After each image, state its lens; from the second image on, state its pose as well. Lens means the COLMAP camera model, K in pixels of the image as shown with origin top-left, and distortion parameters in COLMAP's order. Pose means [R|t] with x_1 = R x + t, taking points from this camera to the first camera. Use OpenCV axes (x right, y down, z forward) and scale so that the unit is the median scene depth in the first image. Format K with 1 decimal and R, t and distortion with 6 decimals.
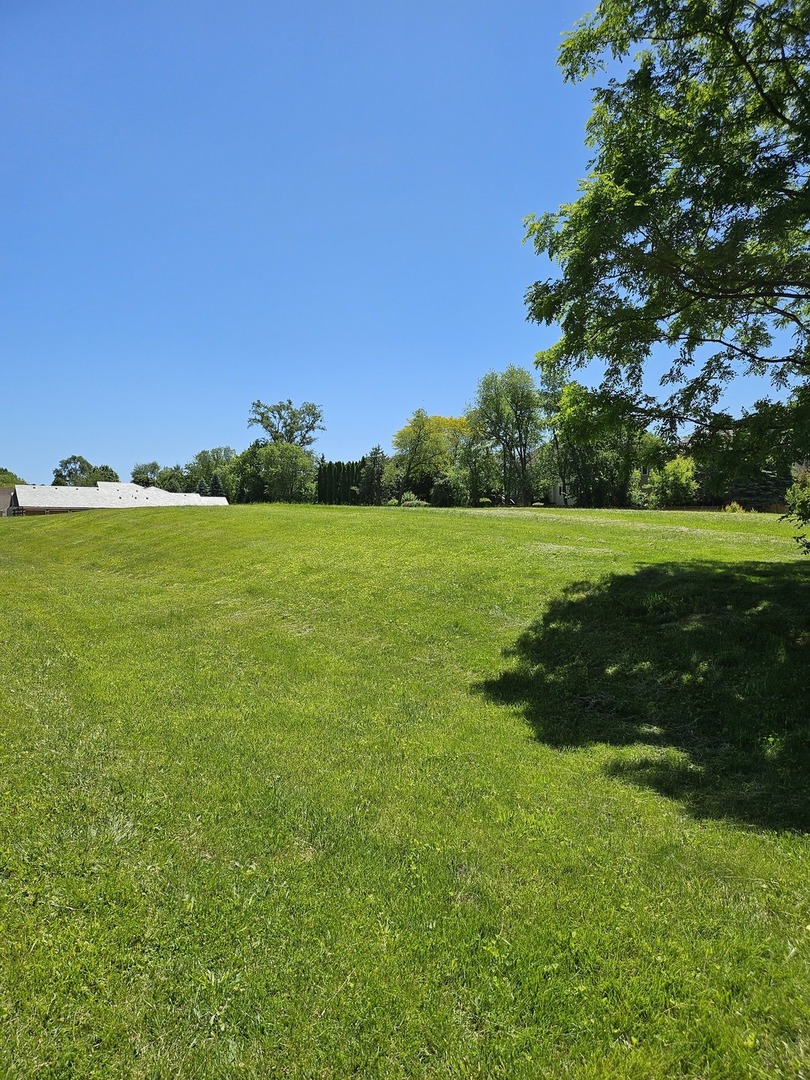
lens RADIAL K [[760.6, 0, 409.3], [0, 760.6, 545.1], [0, 0, 1]] dist [0.060901, -0.070334]
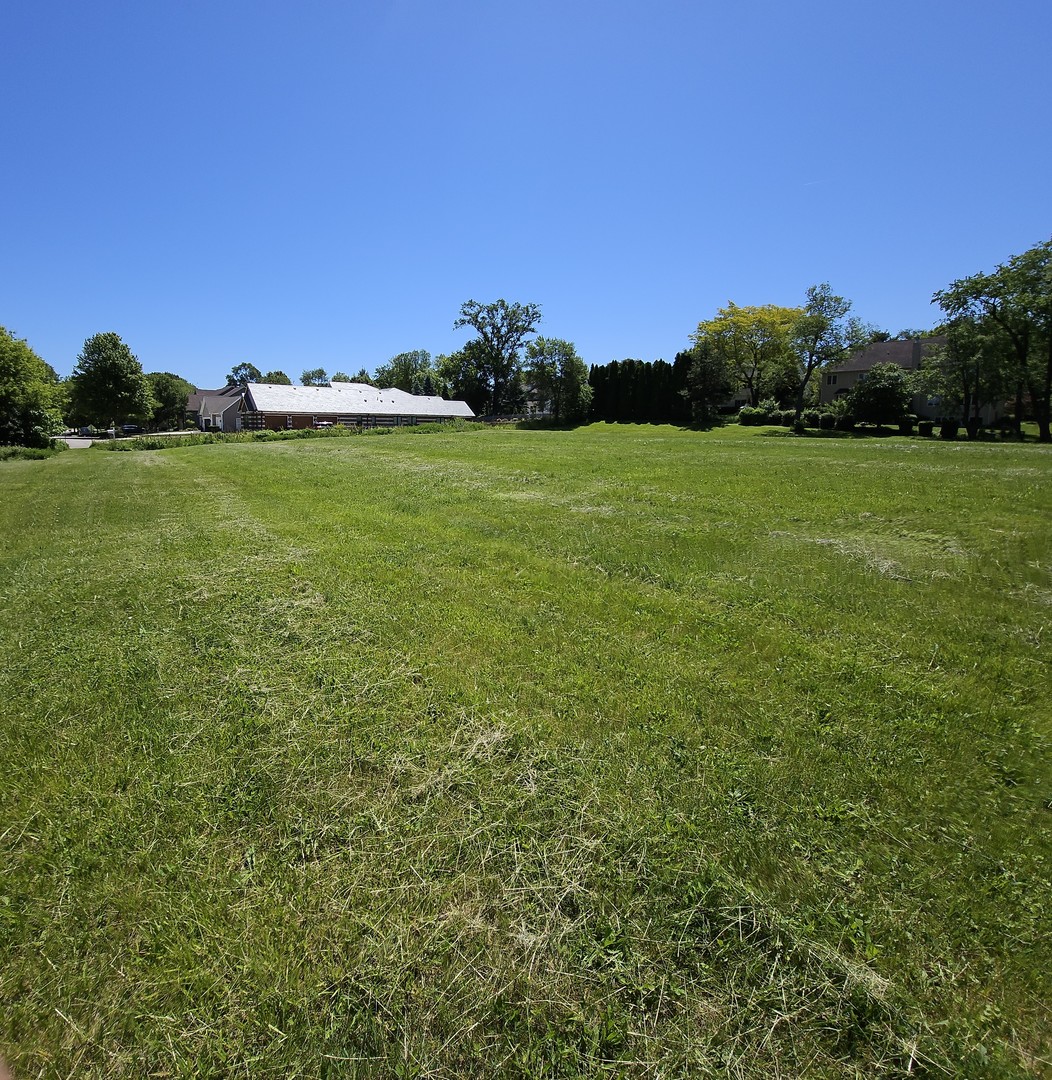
lens RADIAL K [[511.3, 0, 452.8], [0, 511.3, 478.7], [0, 0, 1]] dist [-0.000447, -0.009031]
pose [[0.999300, 0.007516, 0.036641, -0.241199], [-0.010609, 0.996326, 0.084982, -0.020541], [-0.035867, -0.085311, 0.995709, 0.345332]]
